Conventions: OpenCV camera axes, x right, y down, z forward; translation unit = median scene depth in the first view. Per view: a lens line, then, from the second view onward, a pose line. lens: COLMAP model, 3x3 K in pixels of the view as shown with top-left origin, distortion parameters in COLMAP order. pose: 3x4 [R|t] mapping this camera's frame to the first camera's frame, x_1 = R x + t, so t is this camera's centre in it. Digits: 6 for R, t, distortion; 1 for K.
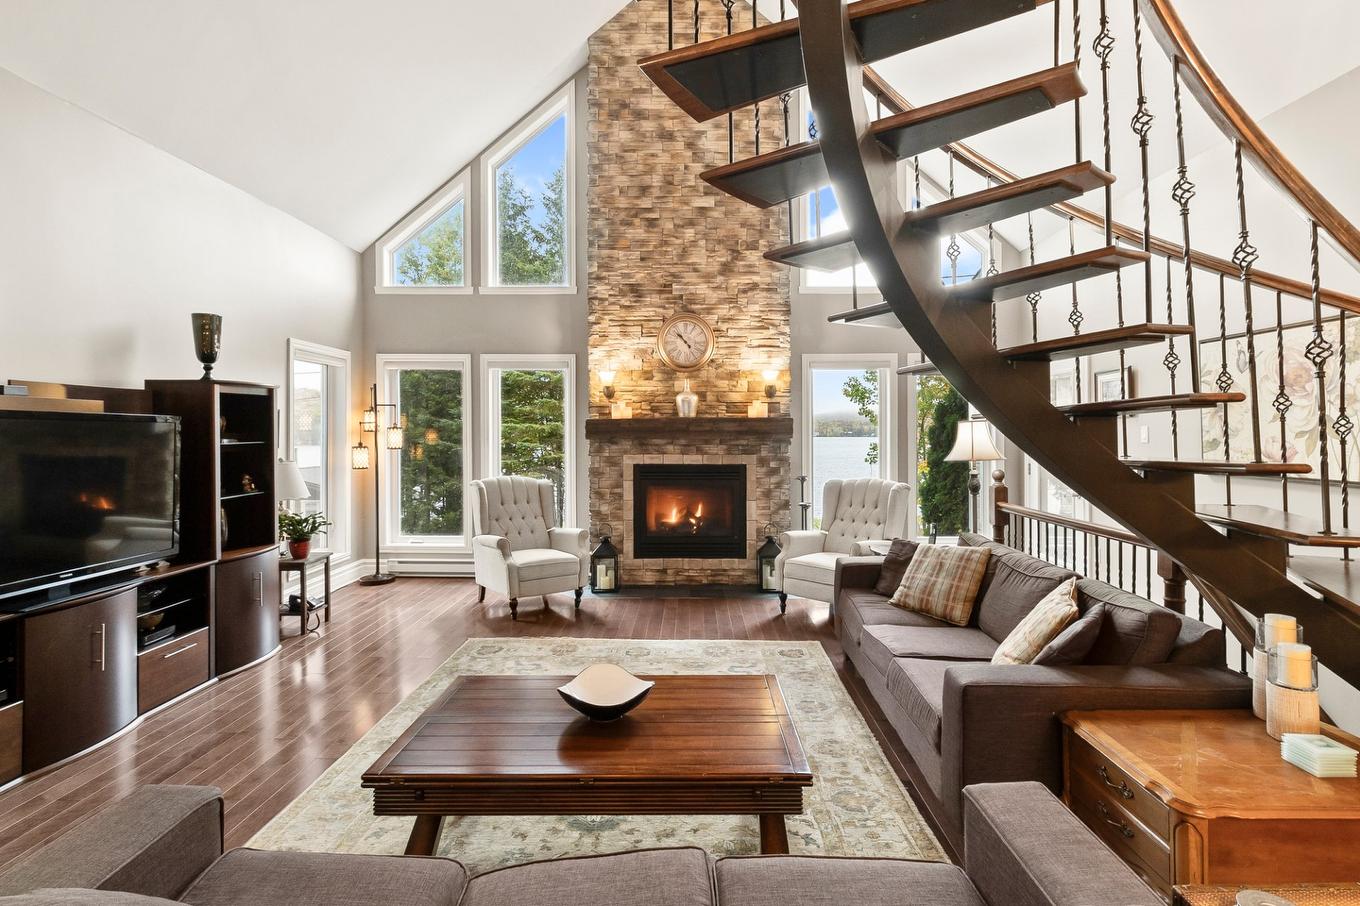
lens RADIAL K [[618.3, 0, 729.3], [0, 618.3, 435.9], [0, 0, 1]] dist [-0.002826, -0.000031]
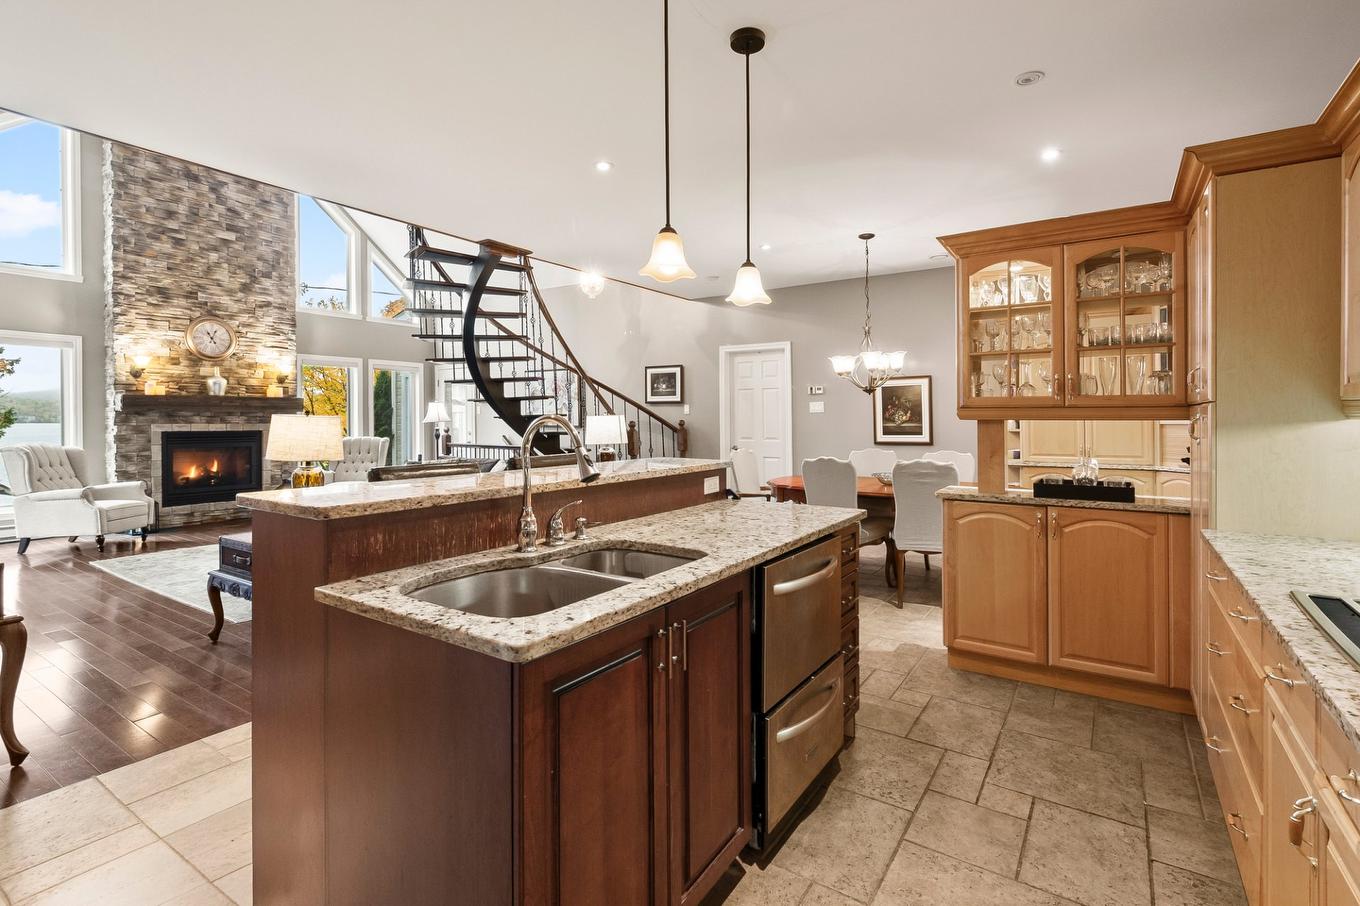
lens RADIAL K [[631.2, 0, 681.9], [0, 631.2, 432.5], [0, 0, 1]] dist [-0.006067, 0.000219]
pose [[0.562709, -0.015289, 0.826514, -0.617414], [0.004604, 0.999871, 0.015361, 0.033182], [-0.826642, -0.004838, 0.562707, -0.587121]]
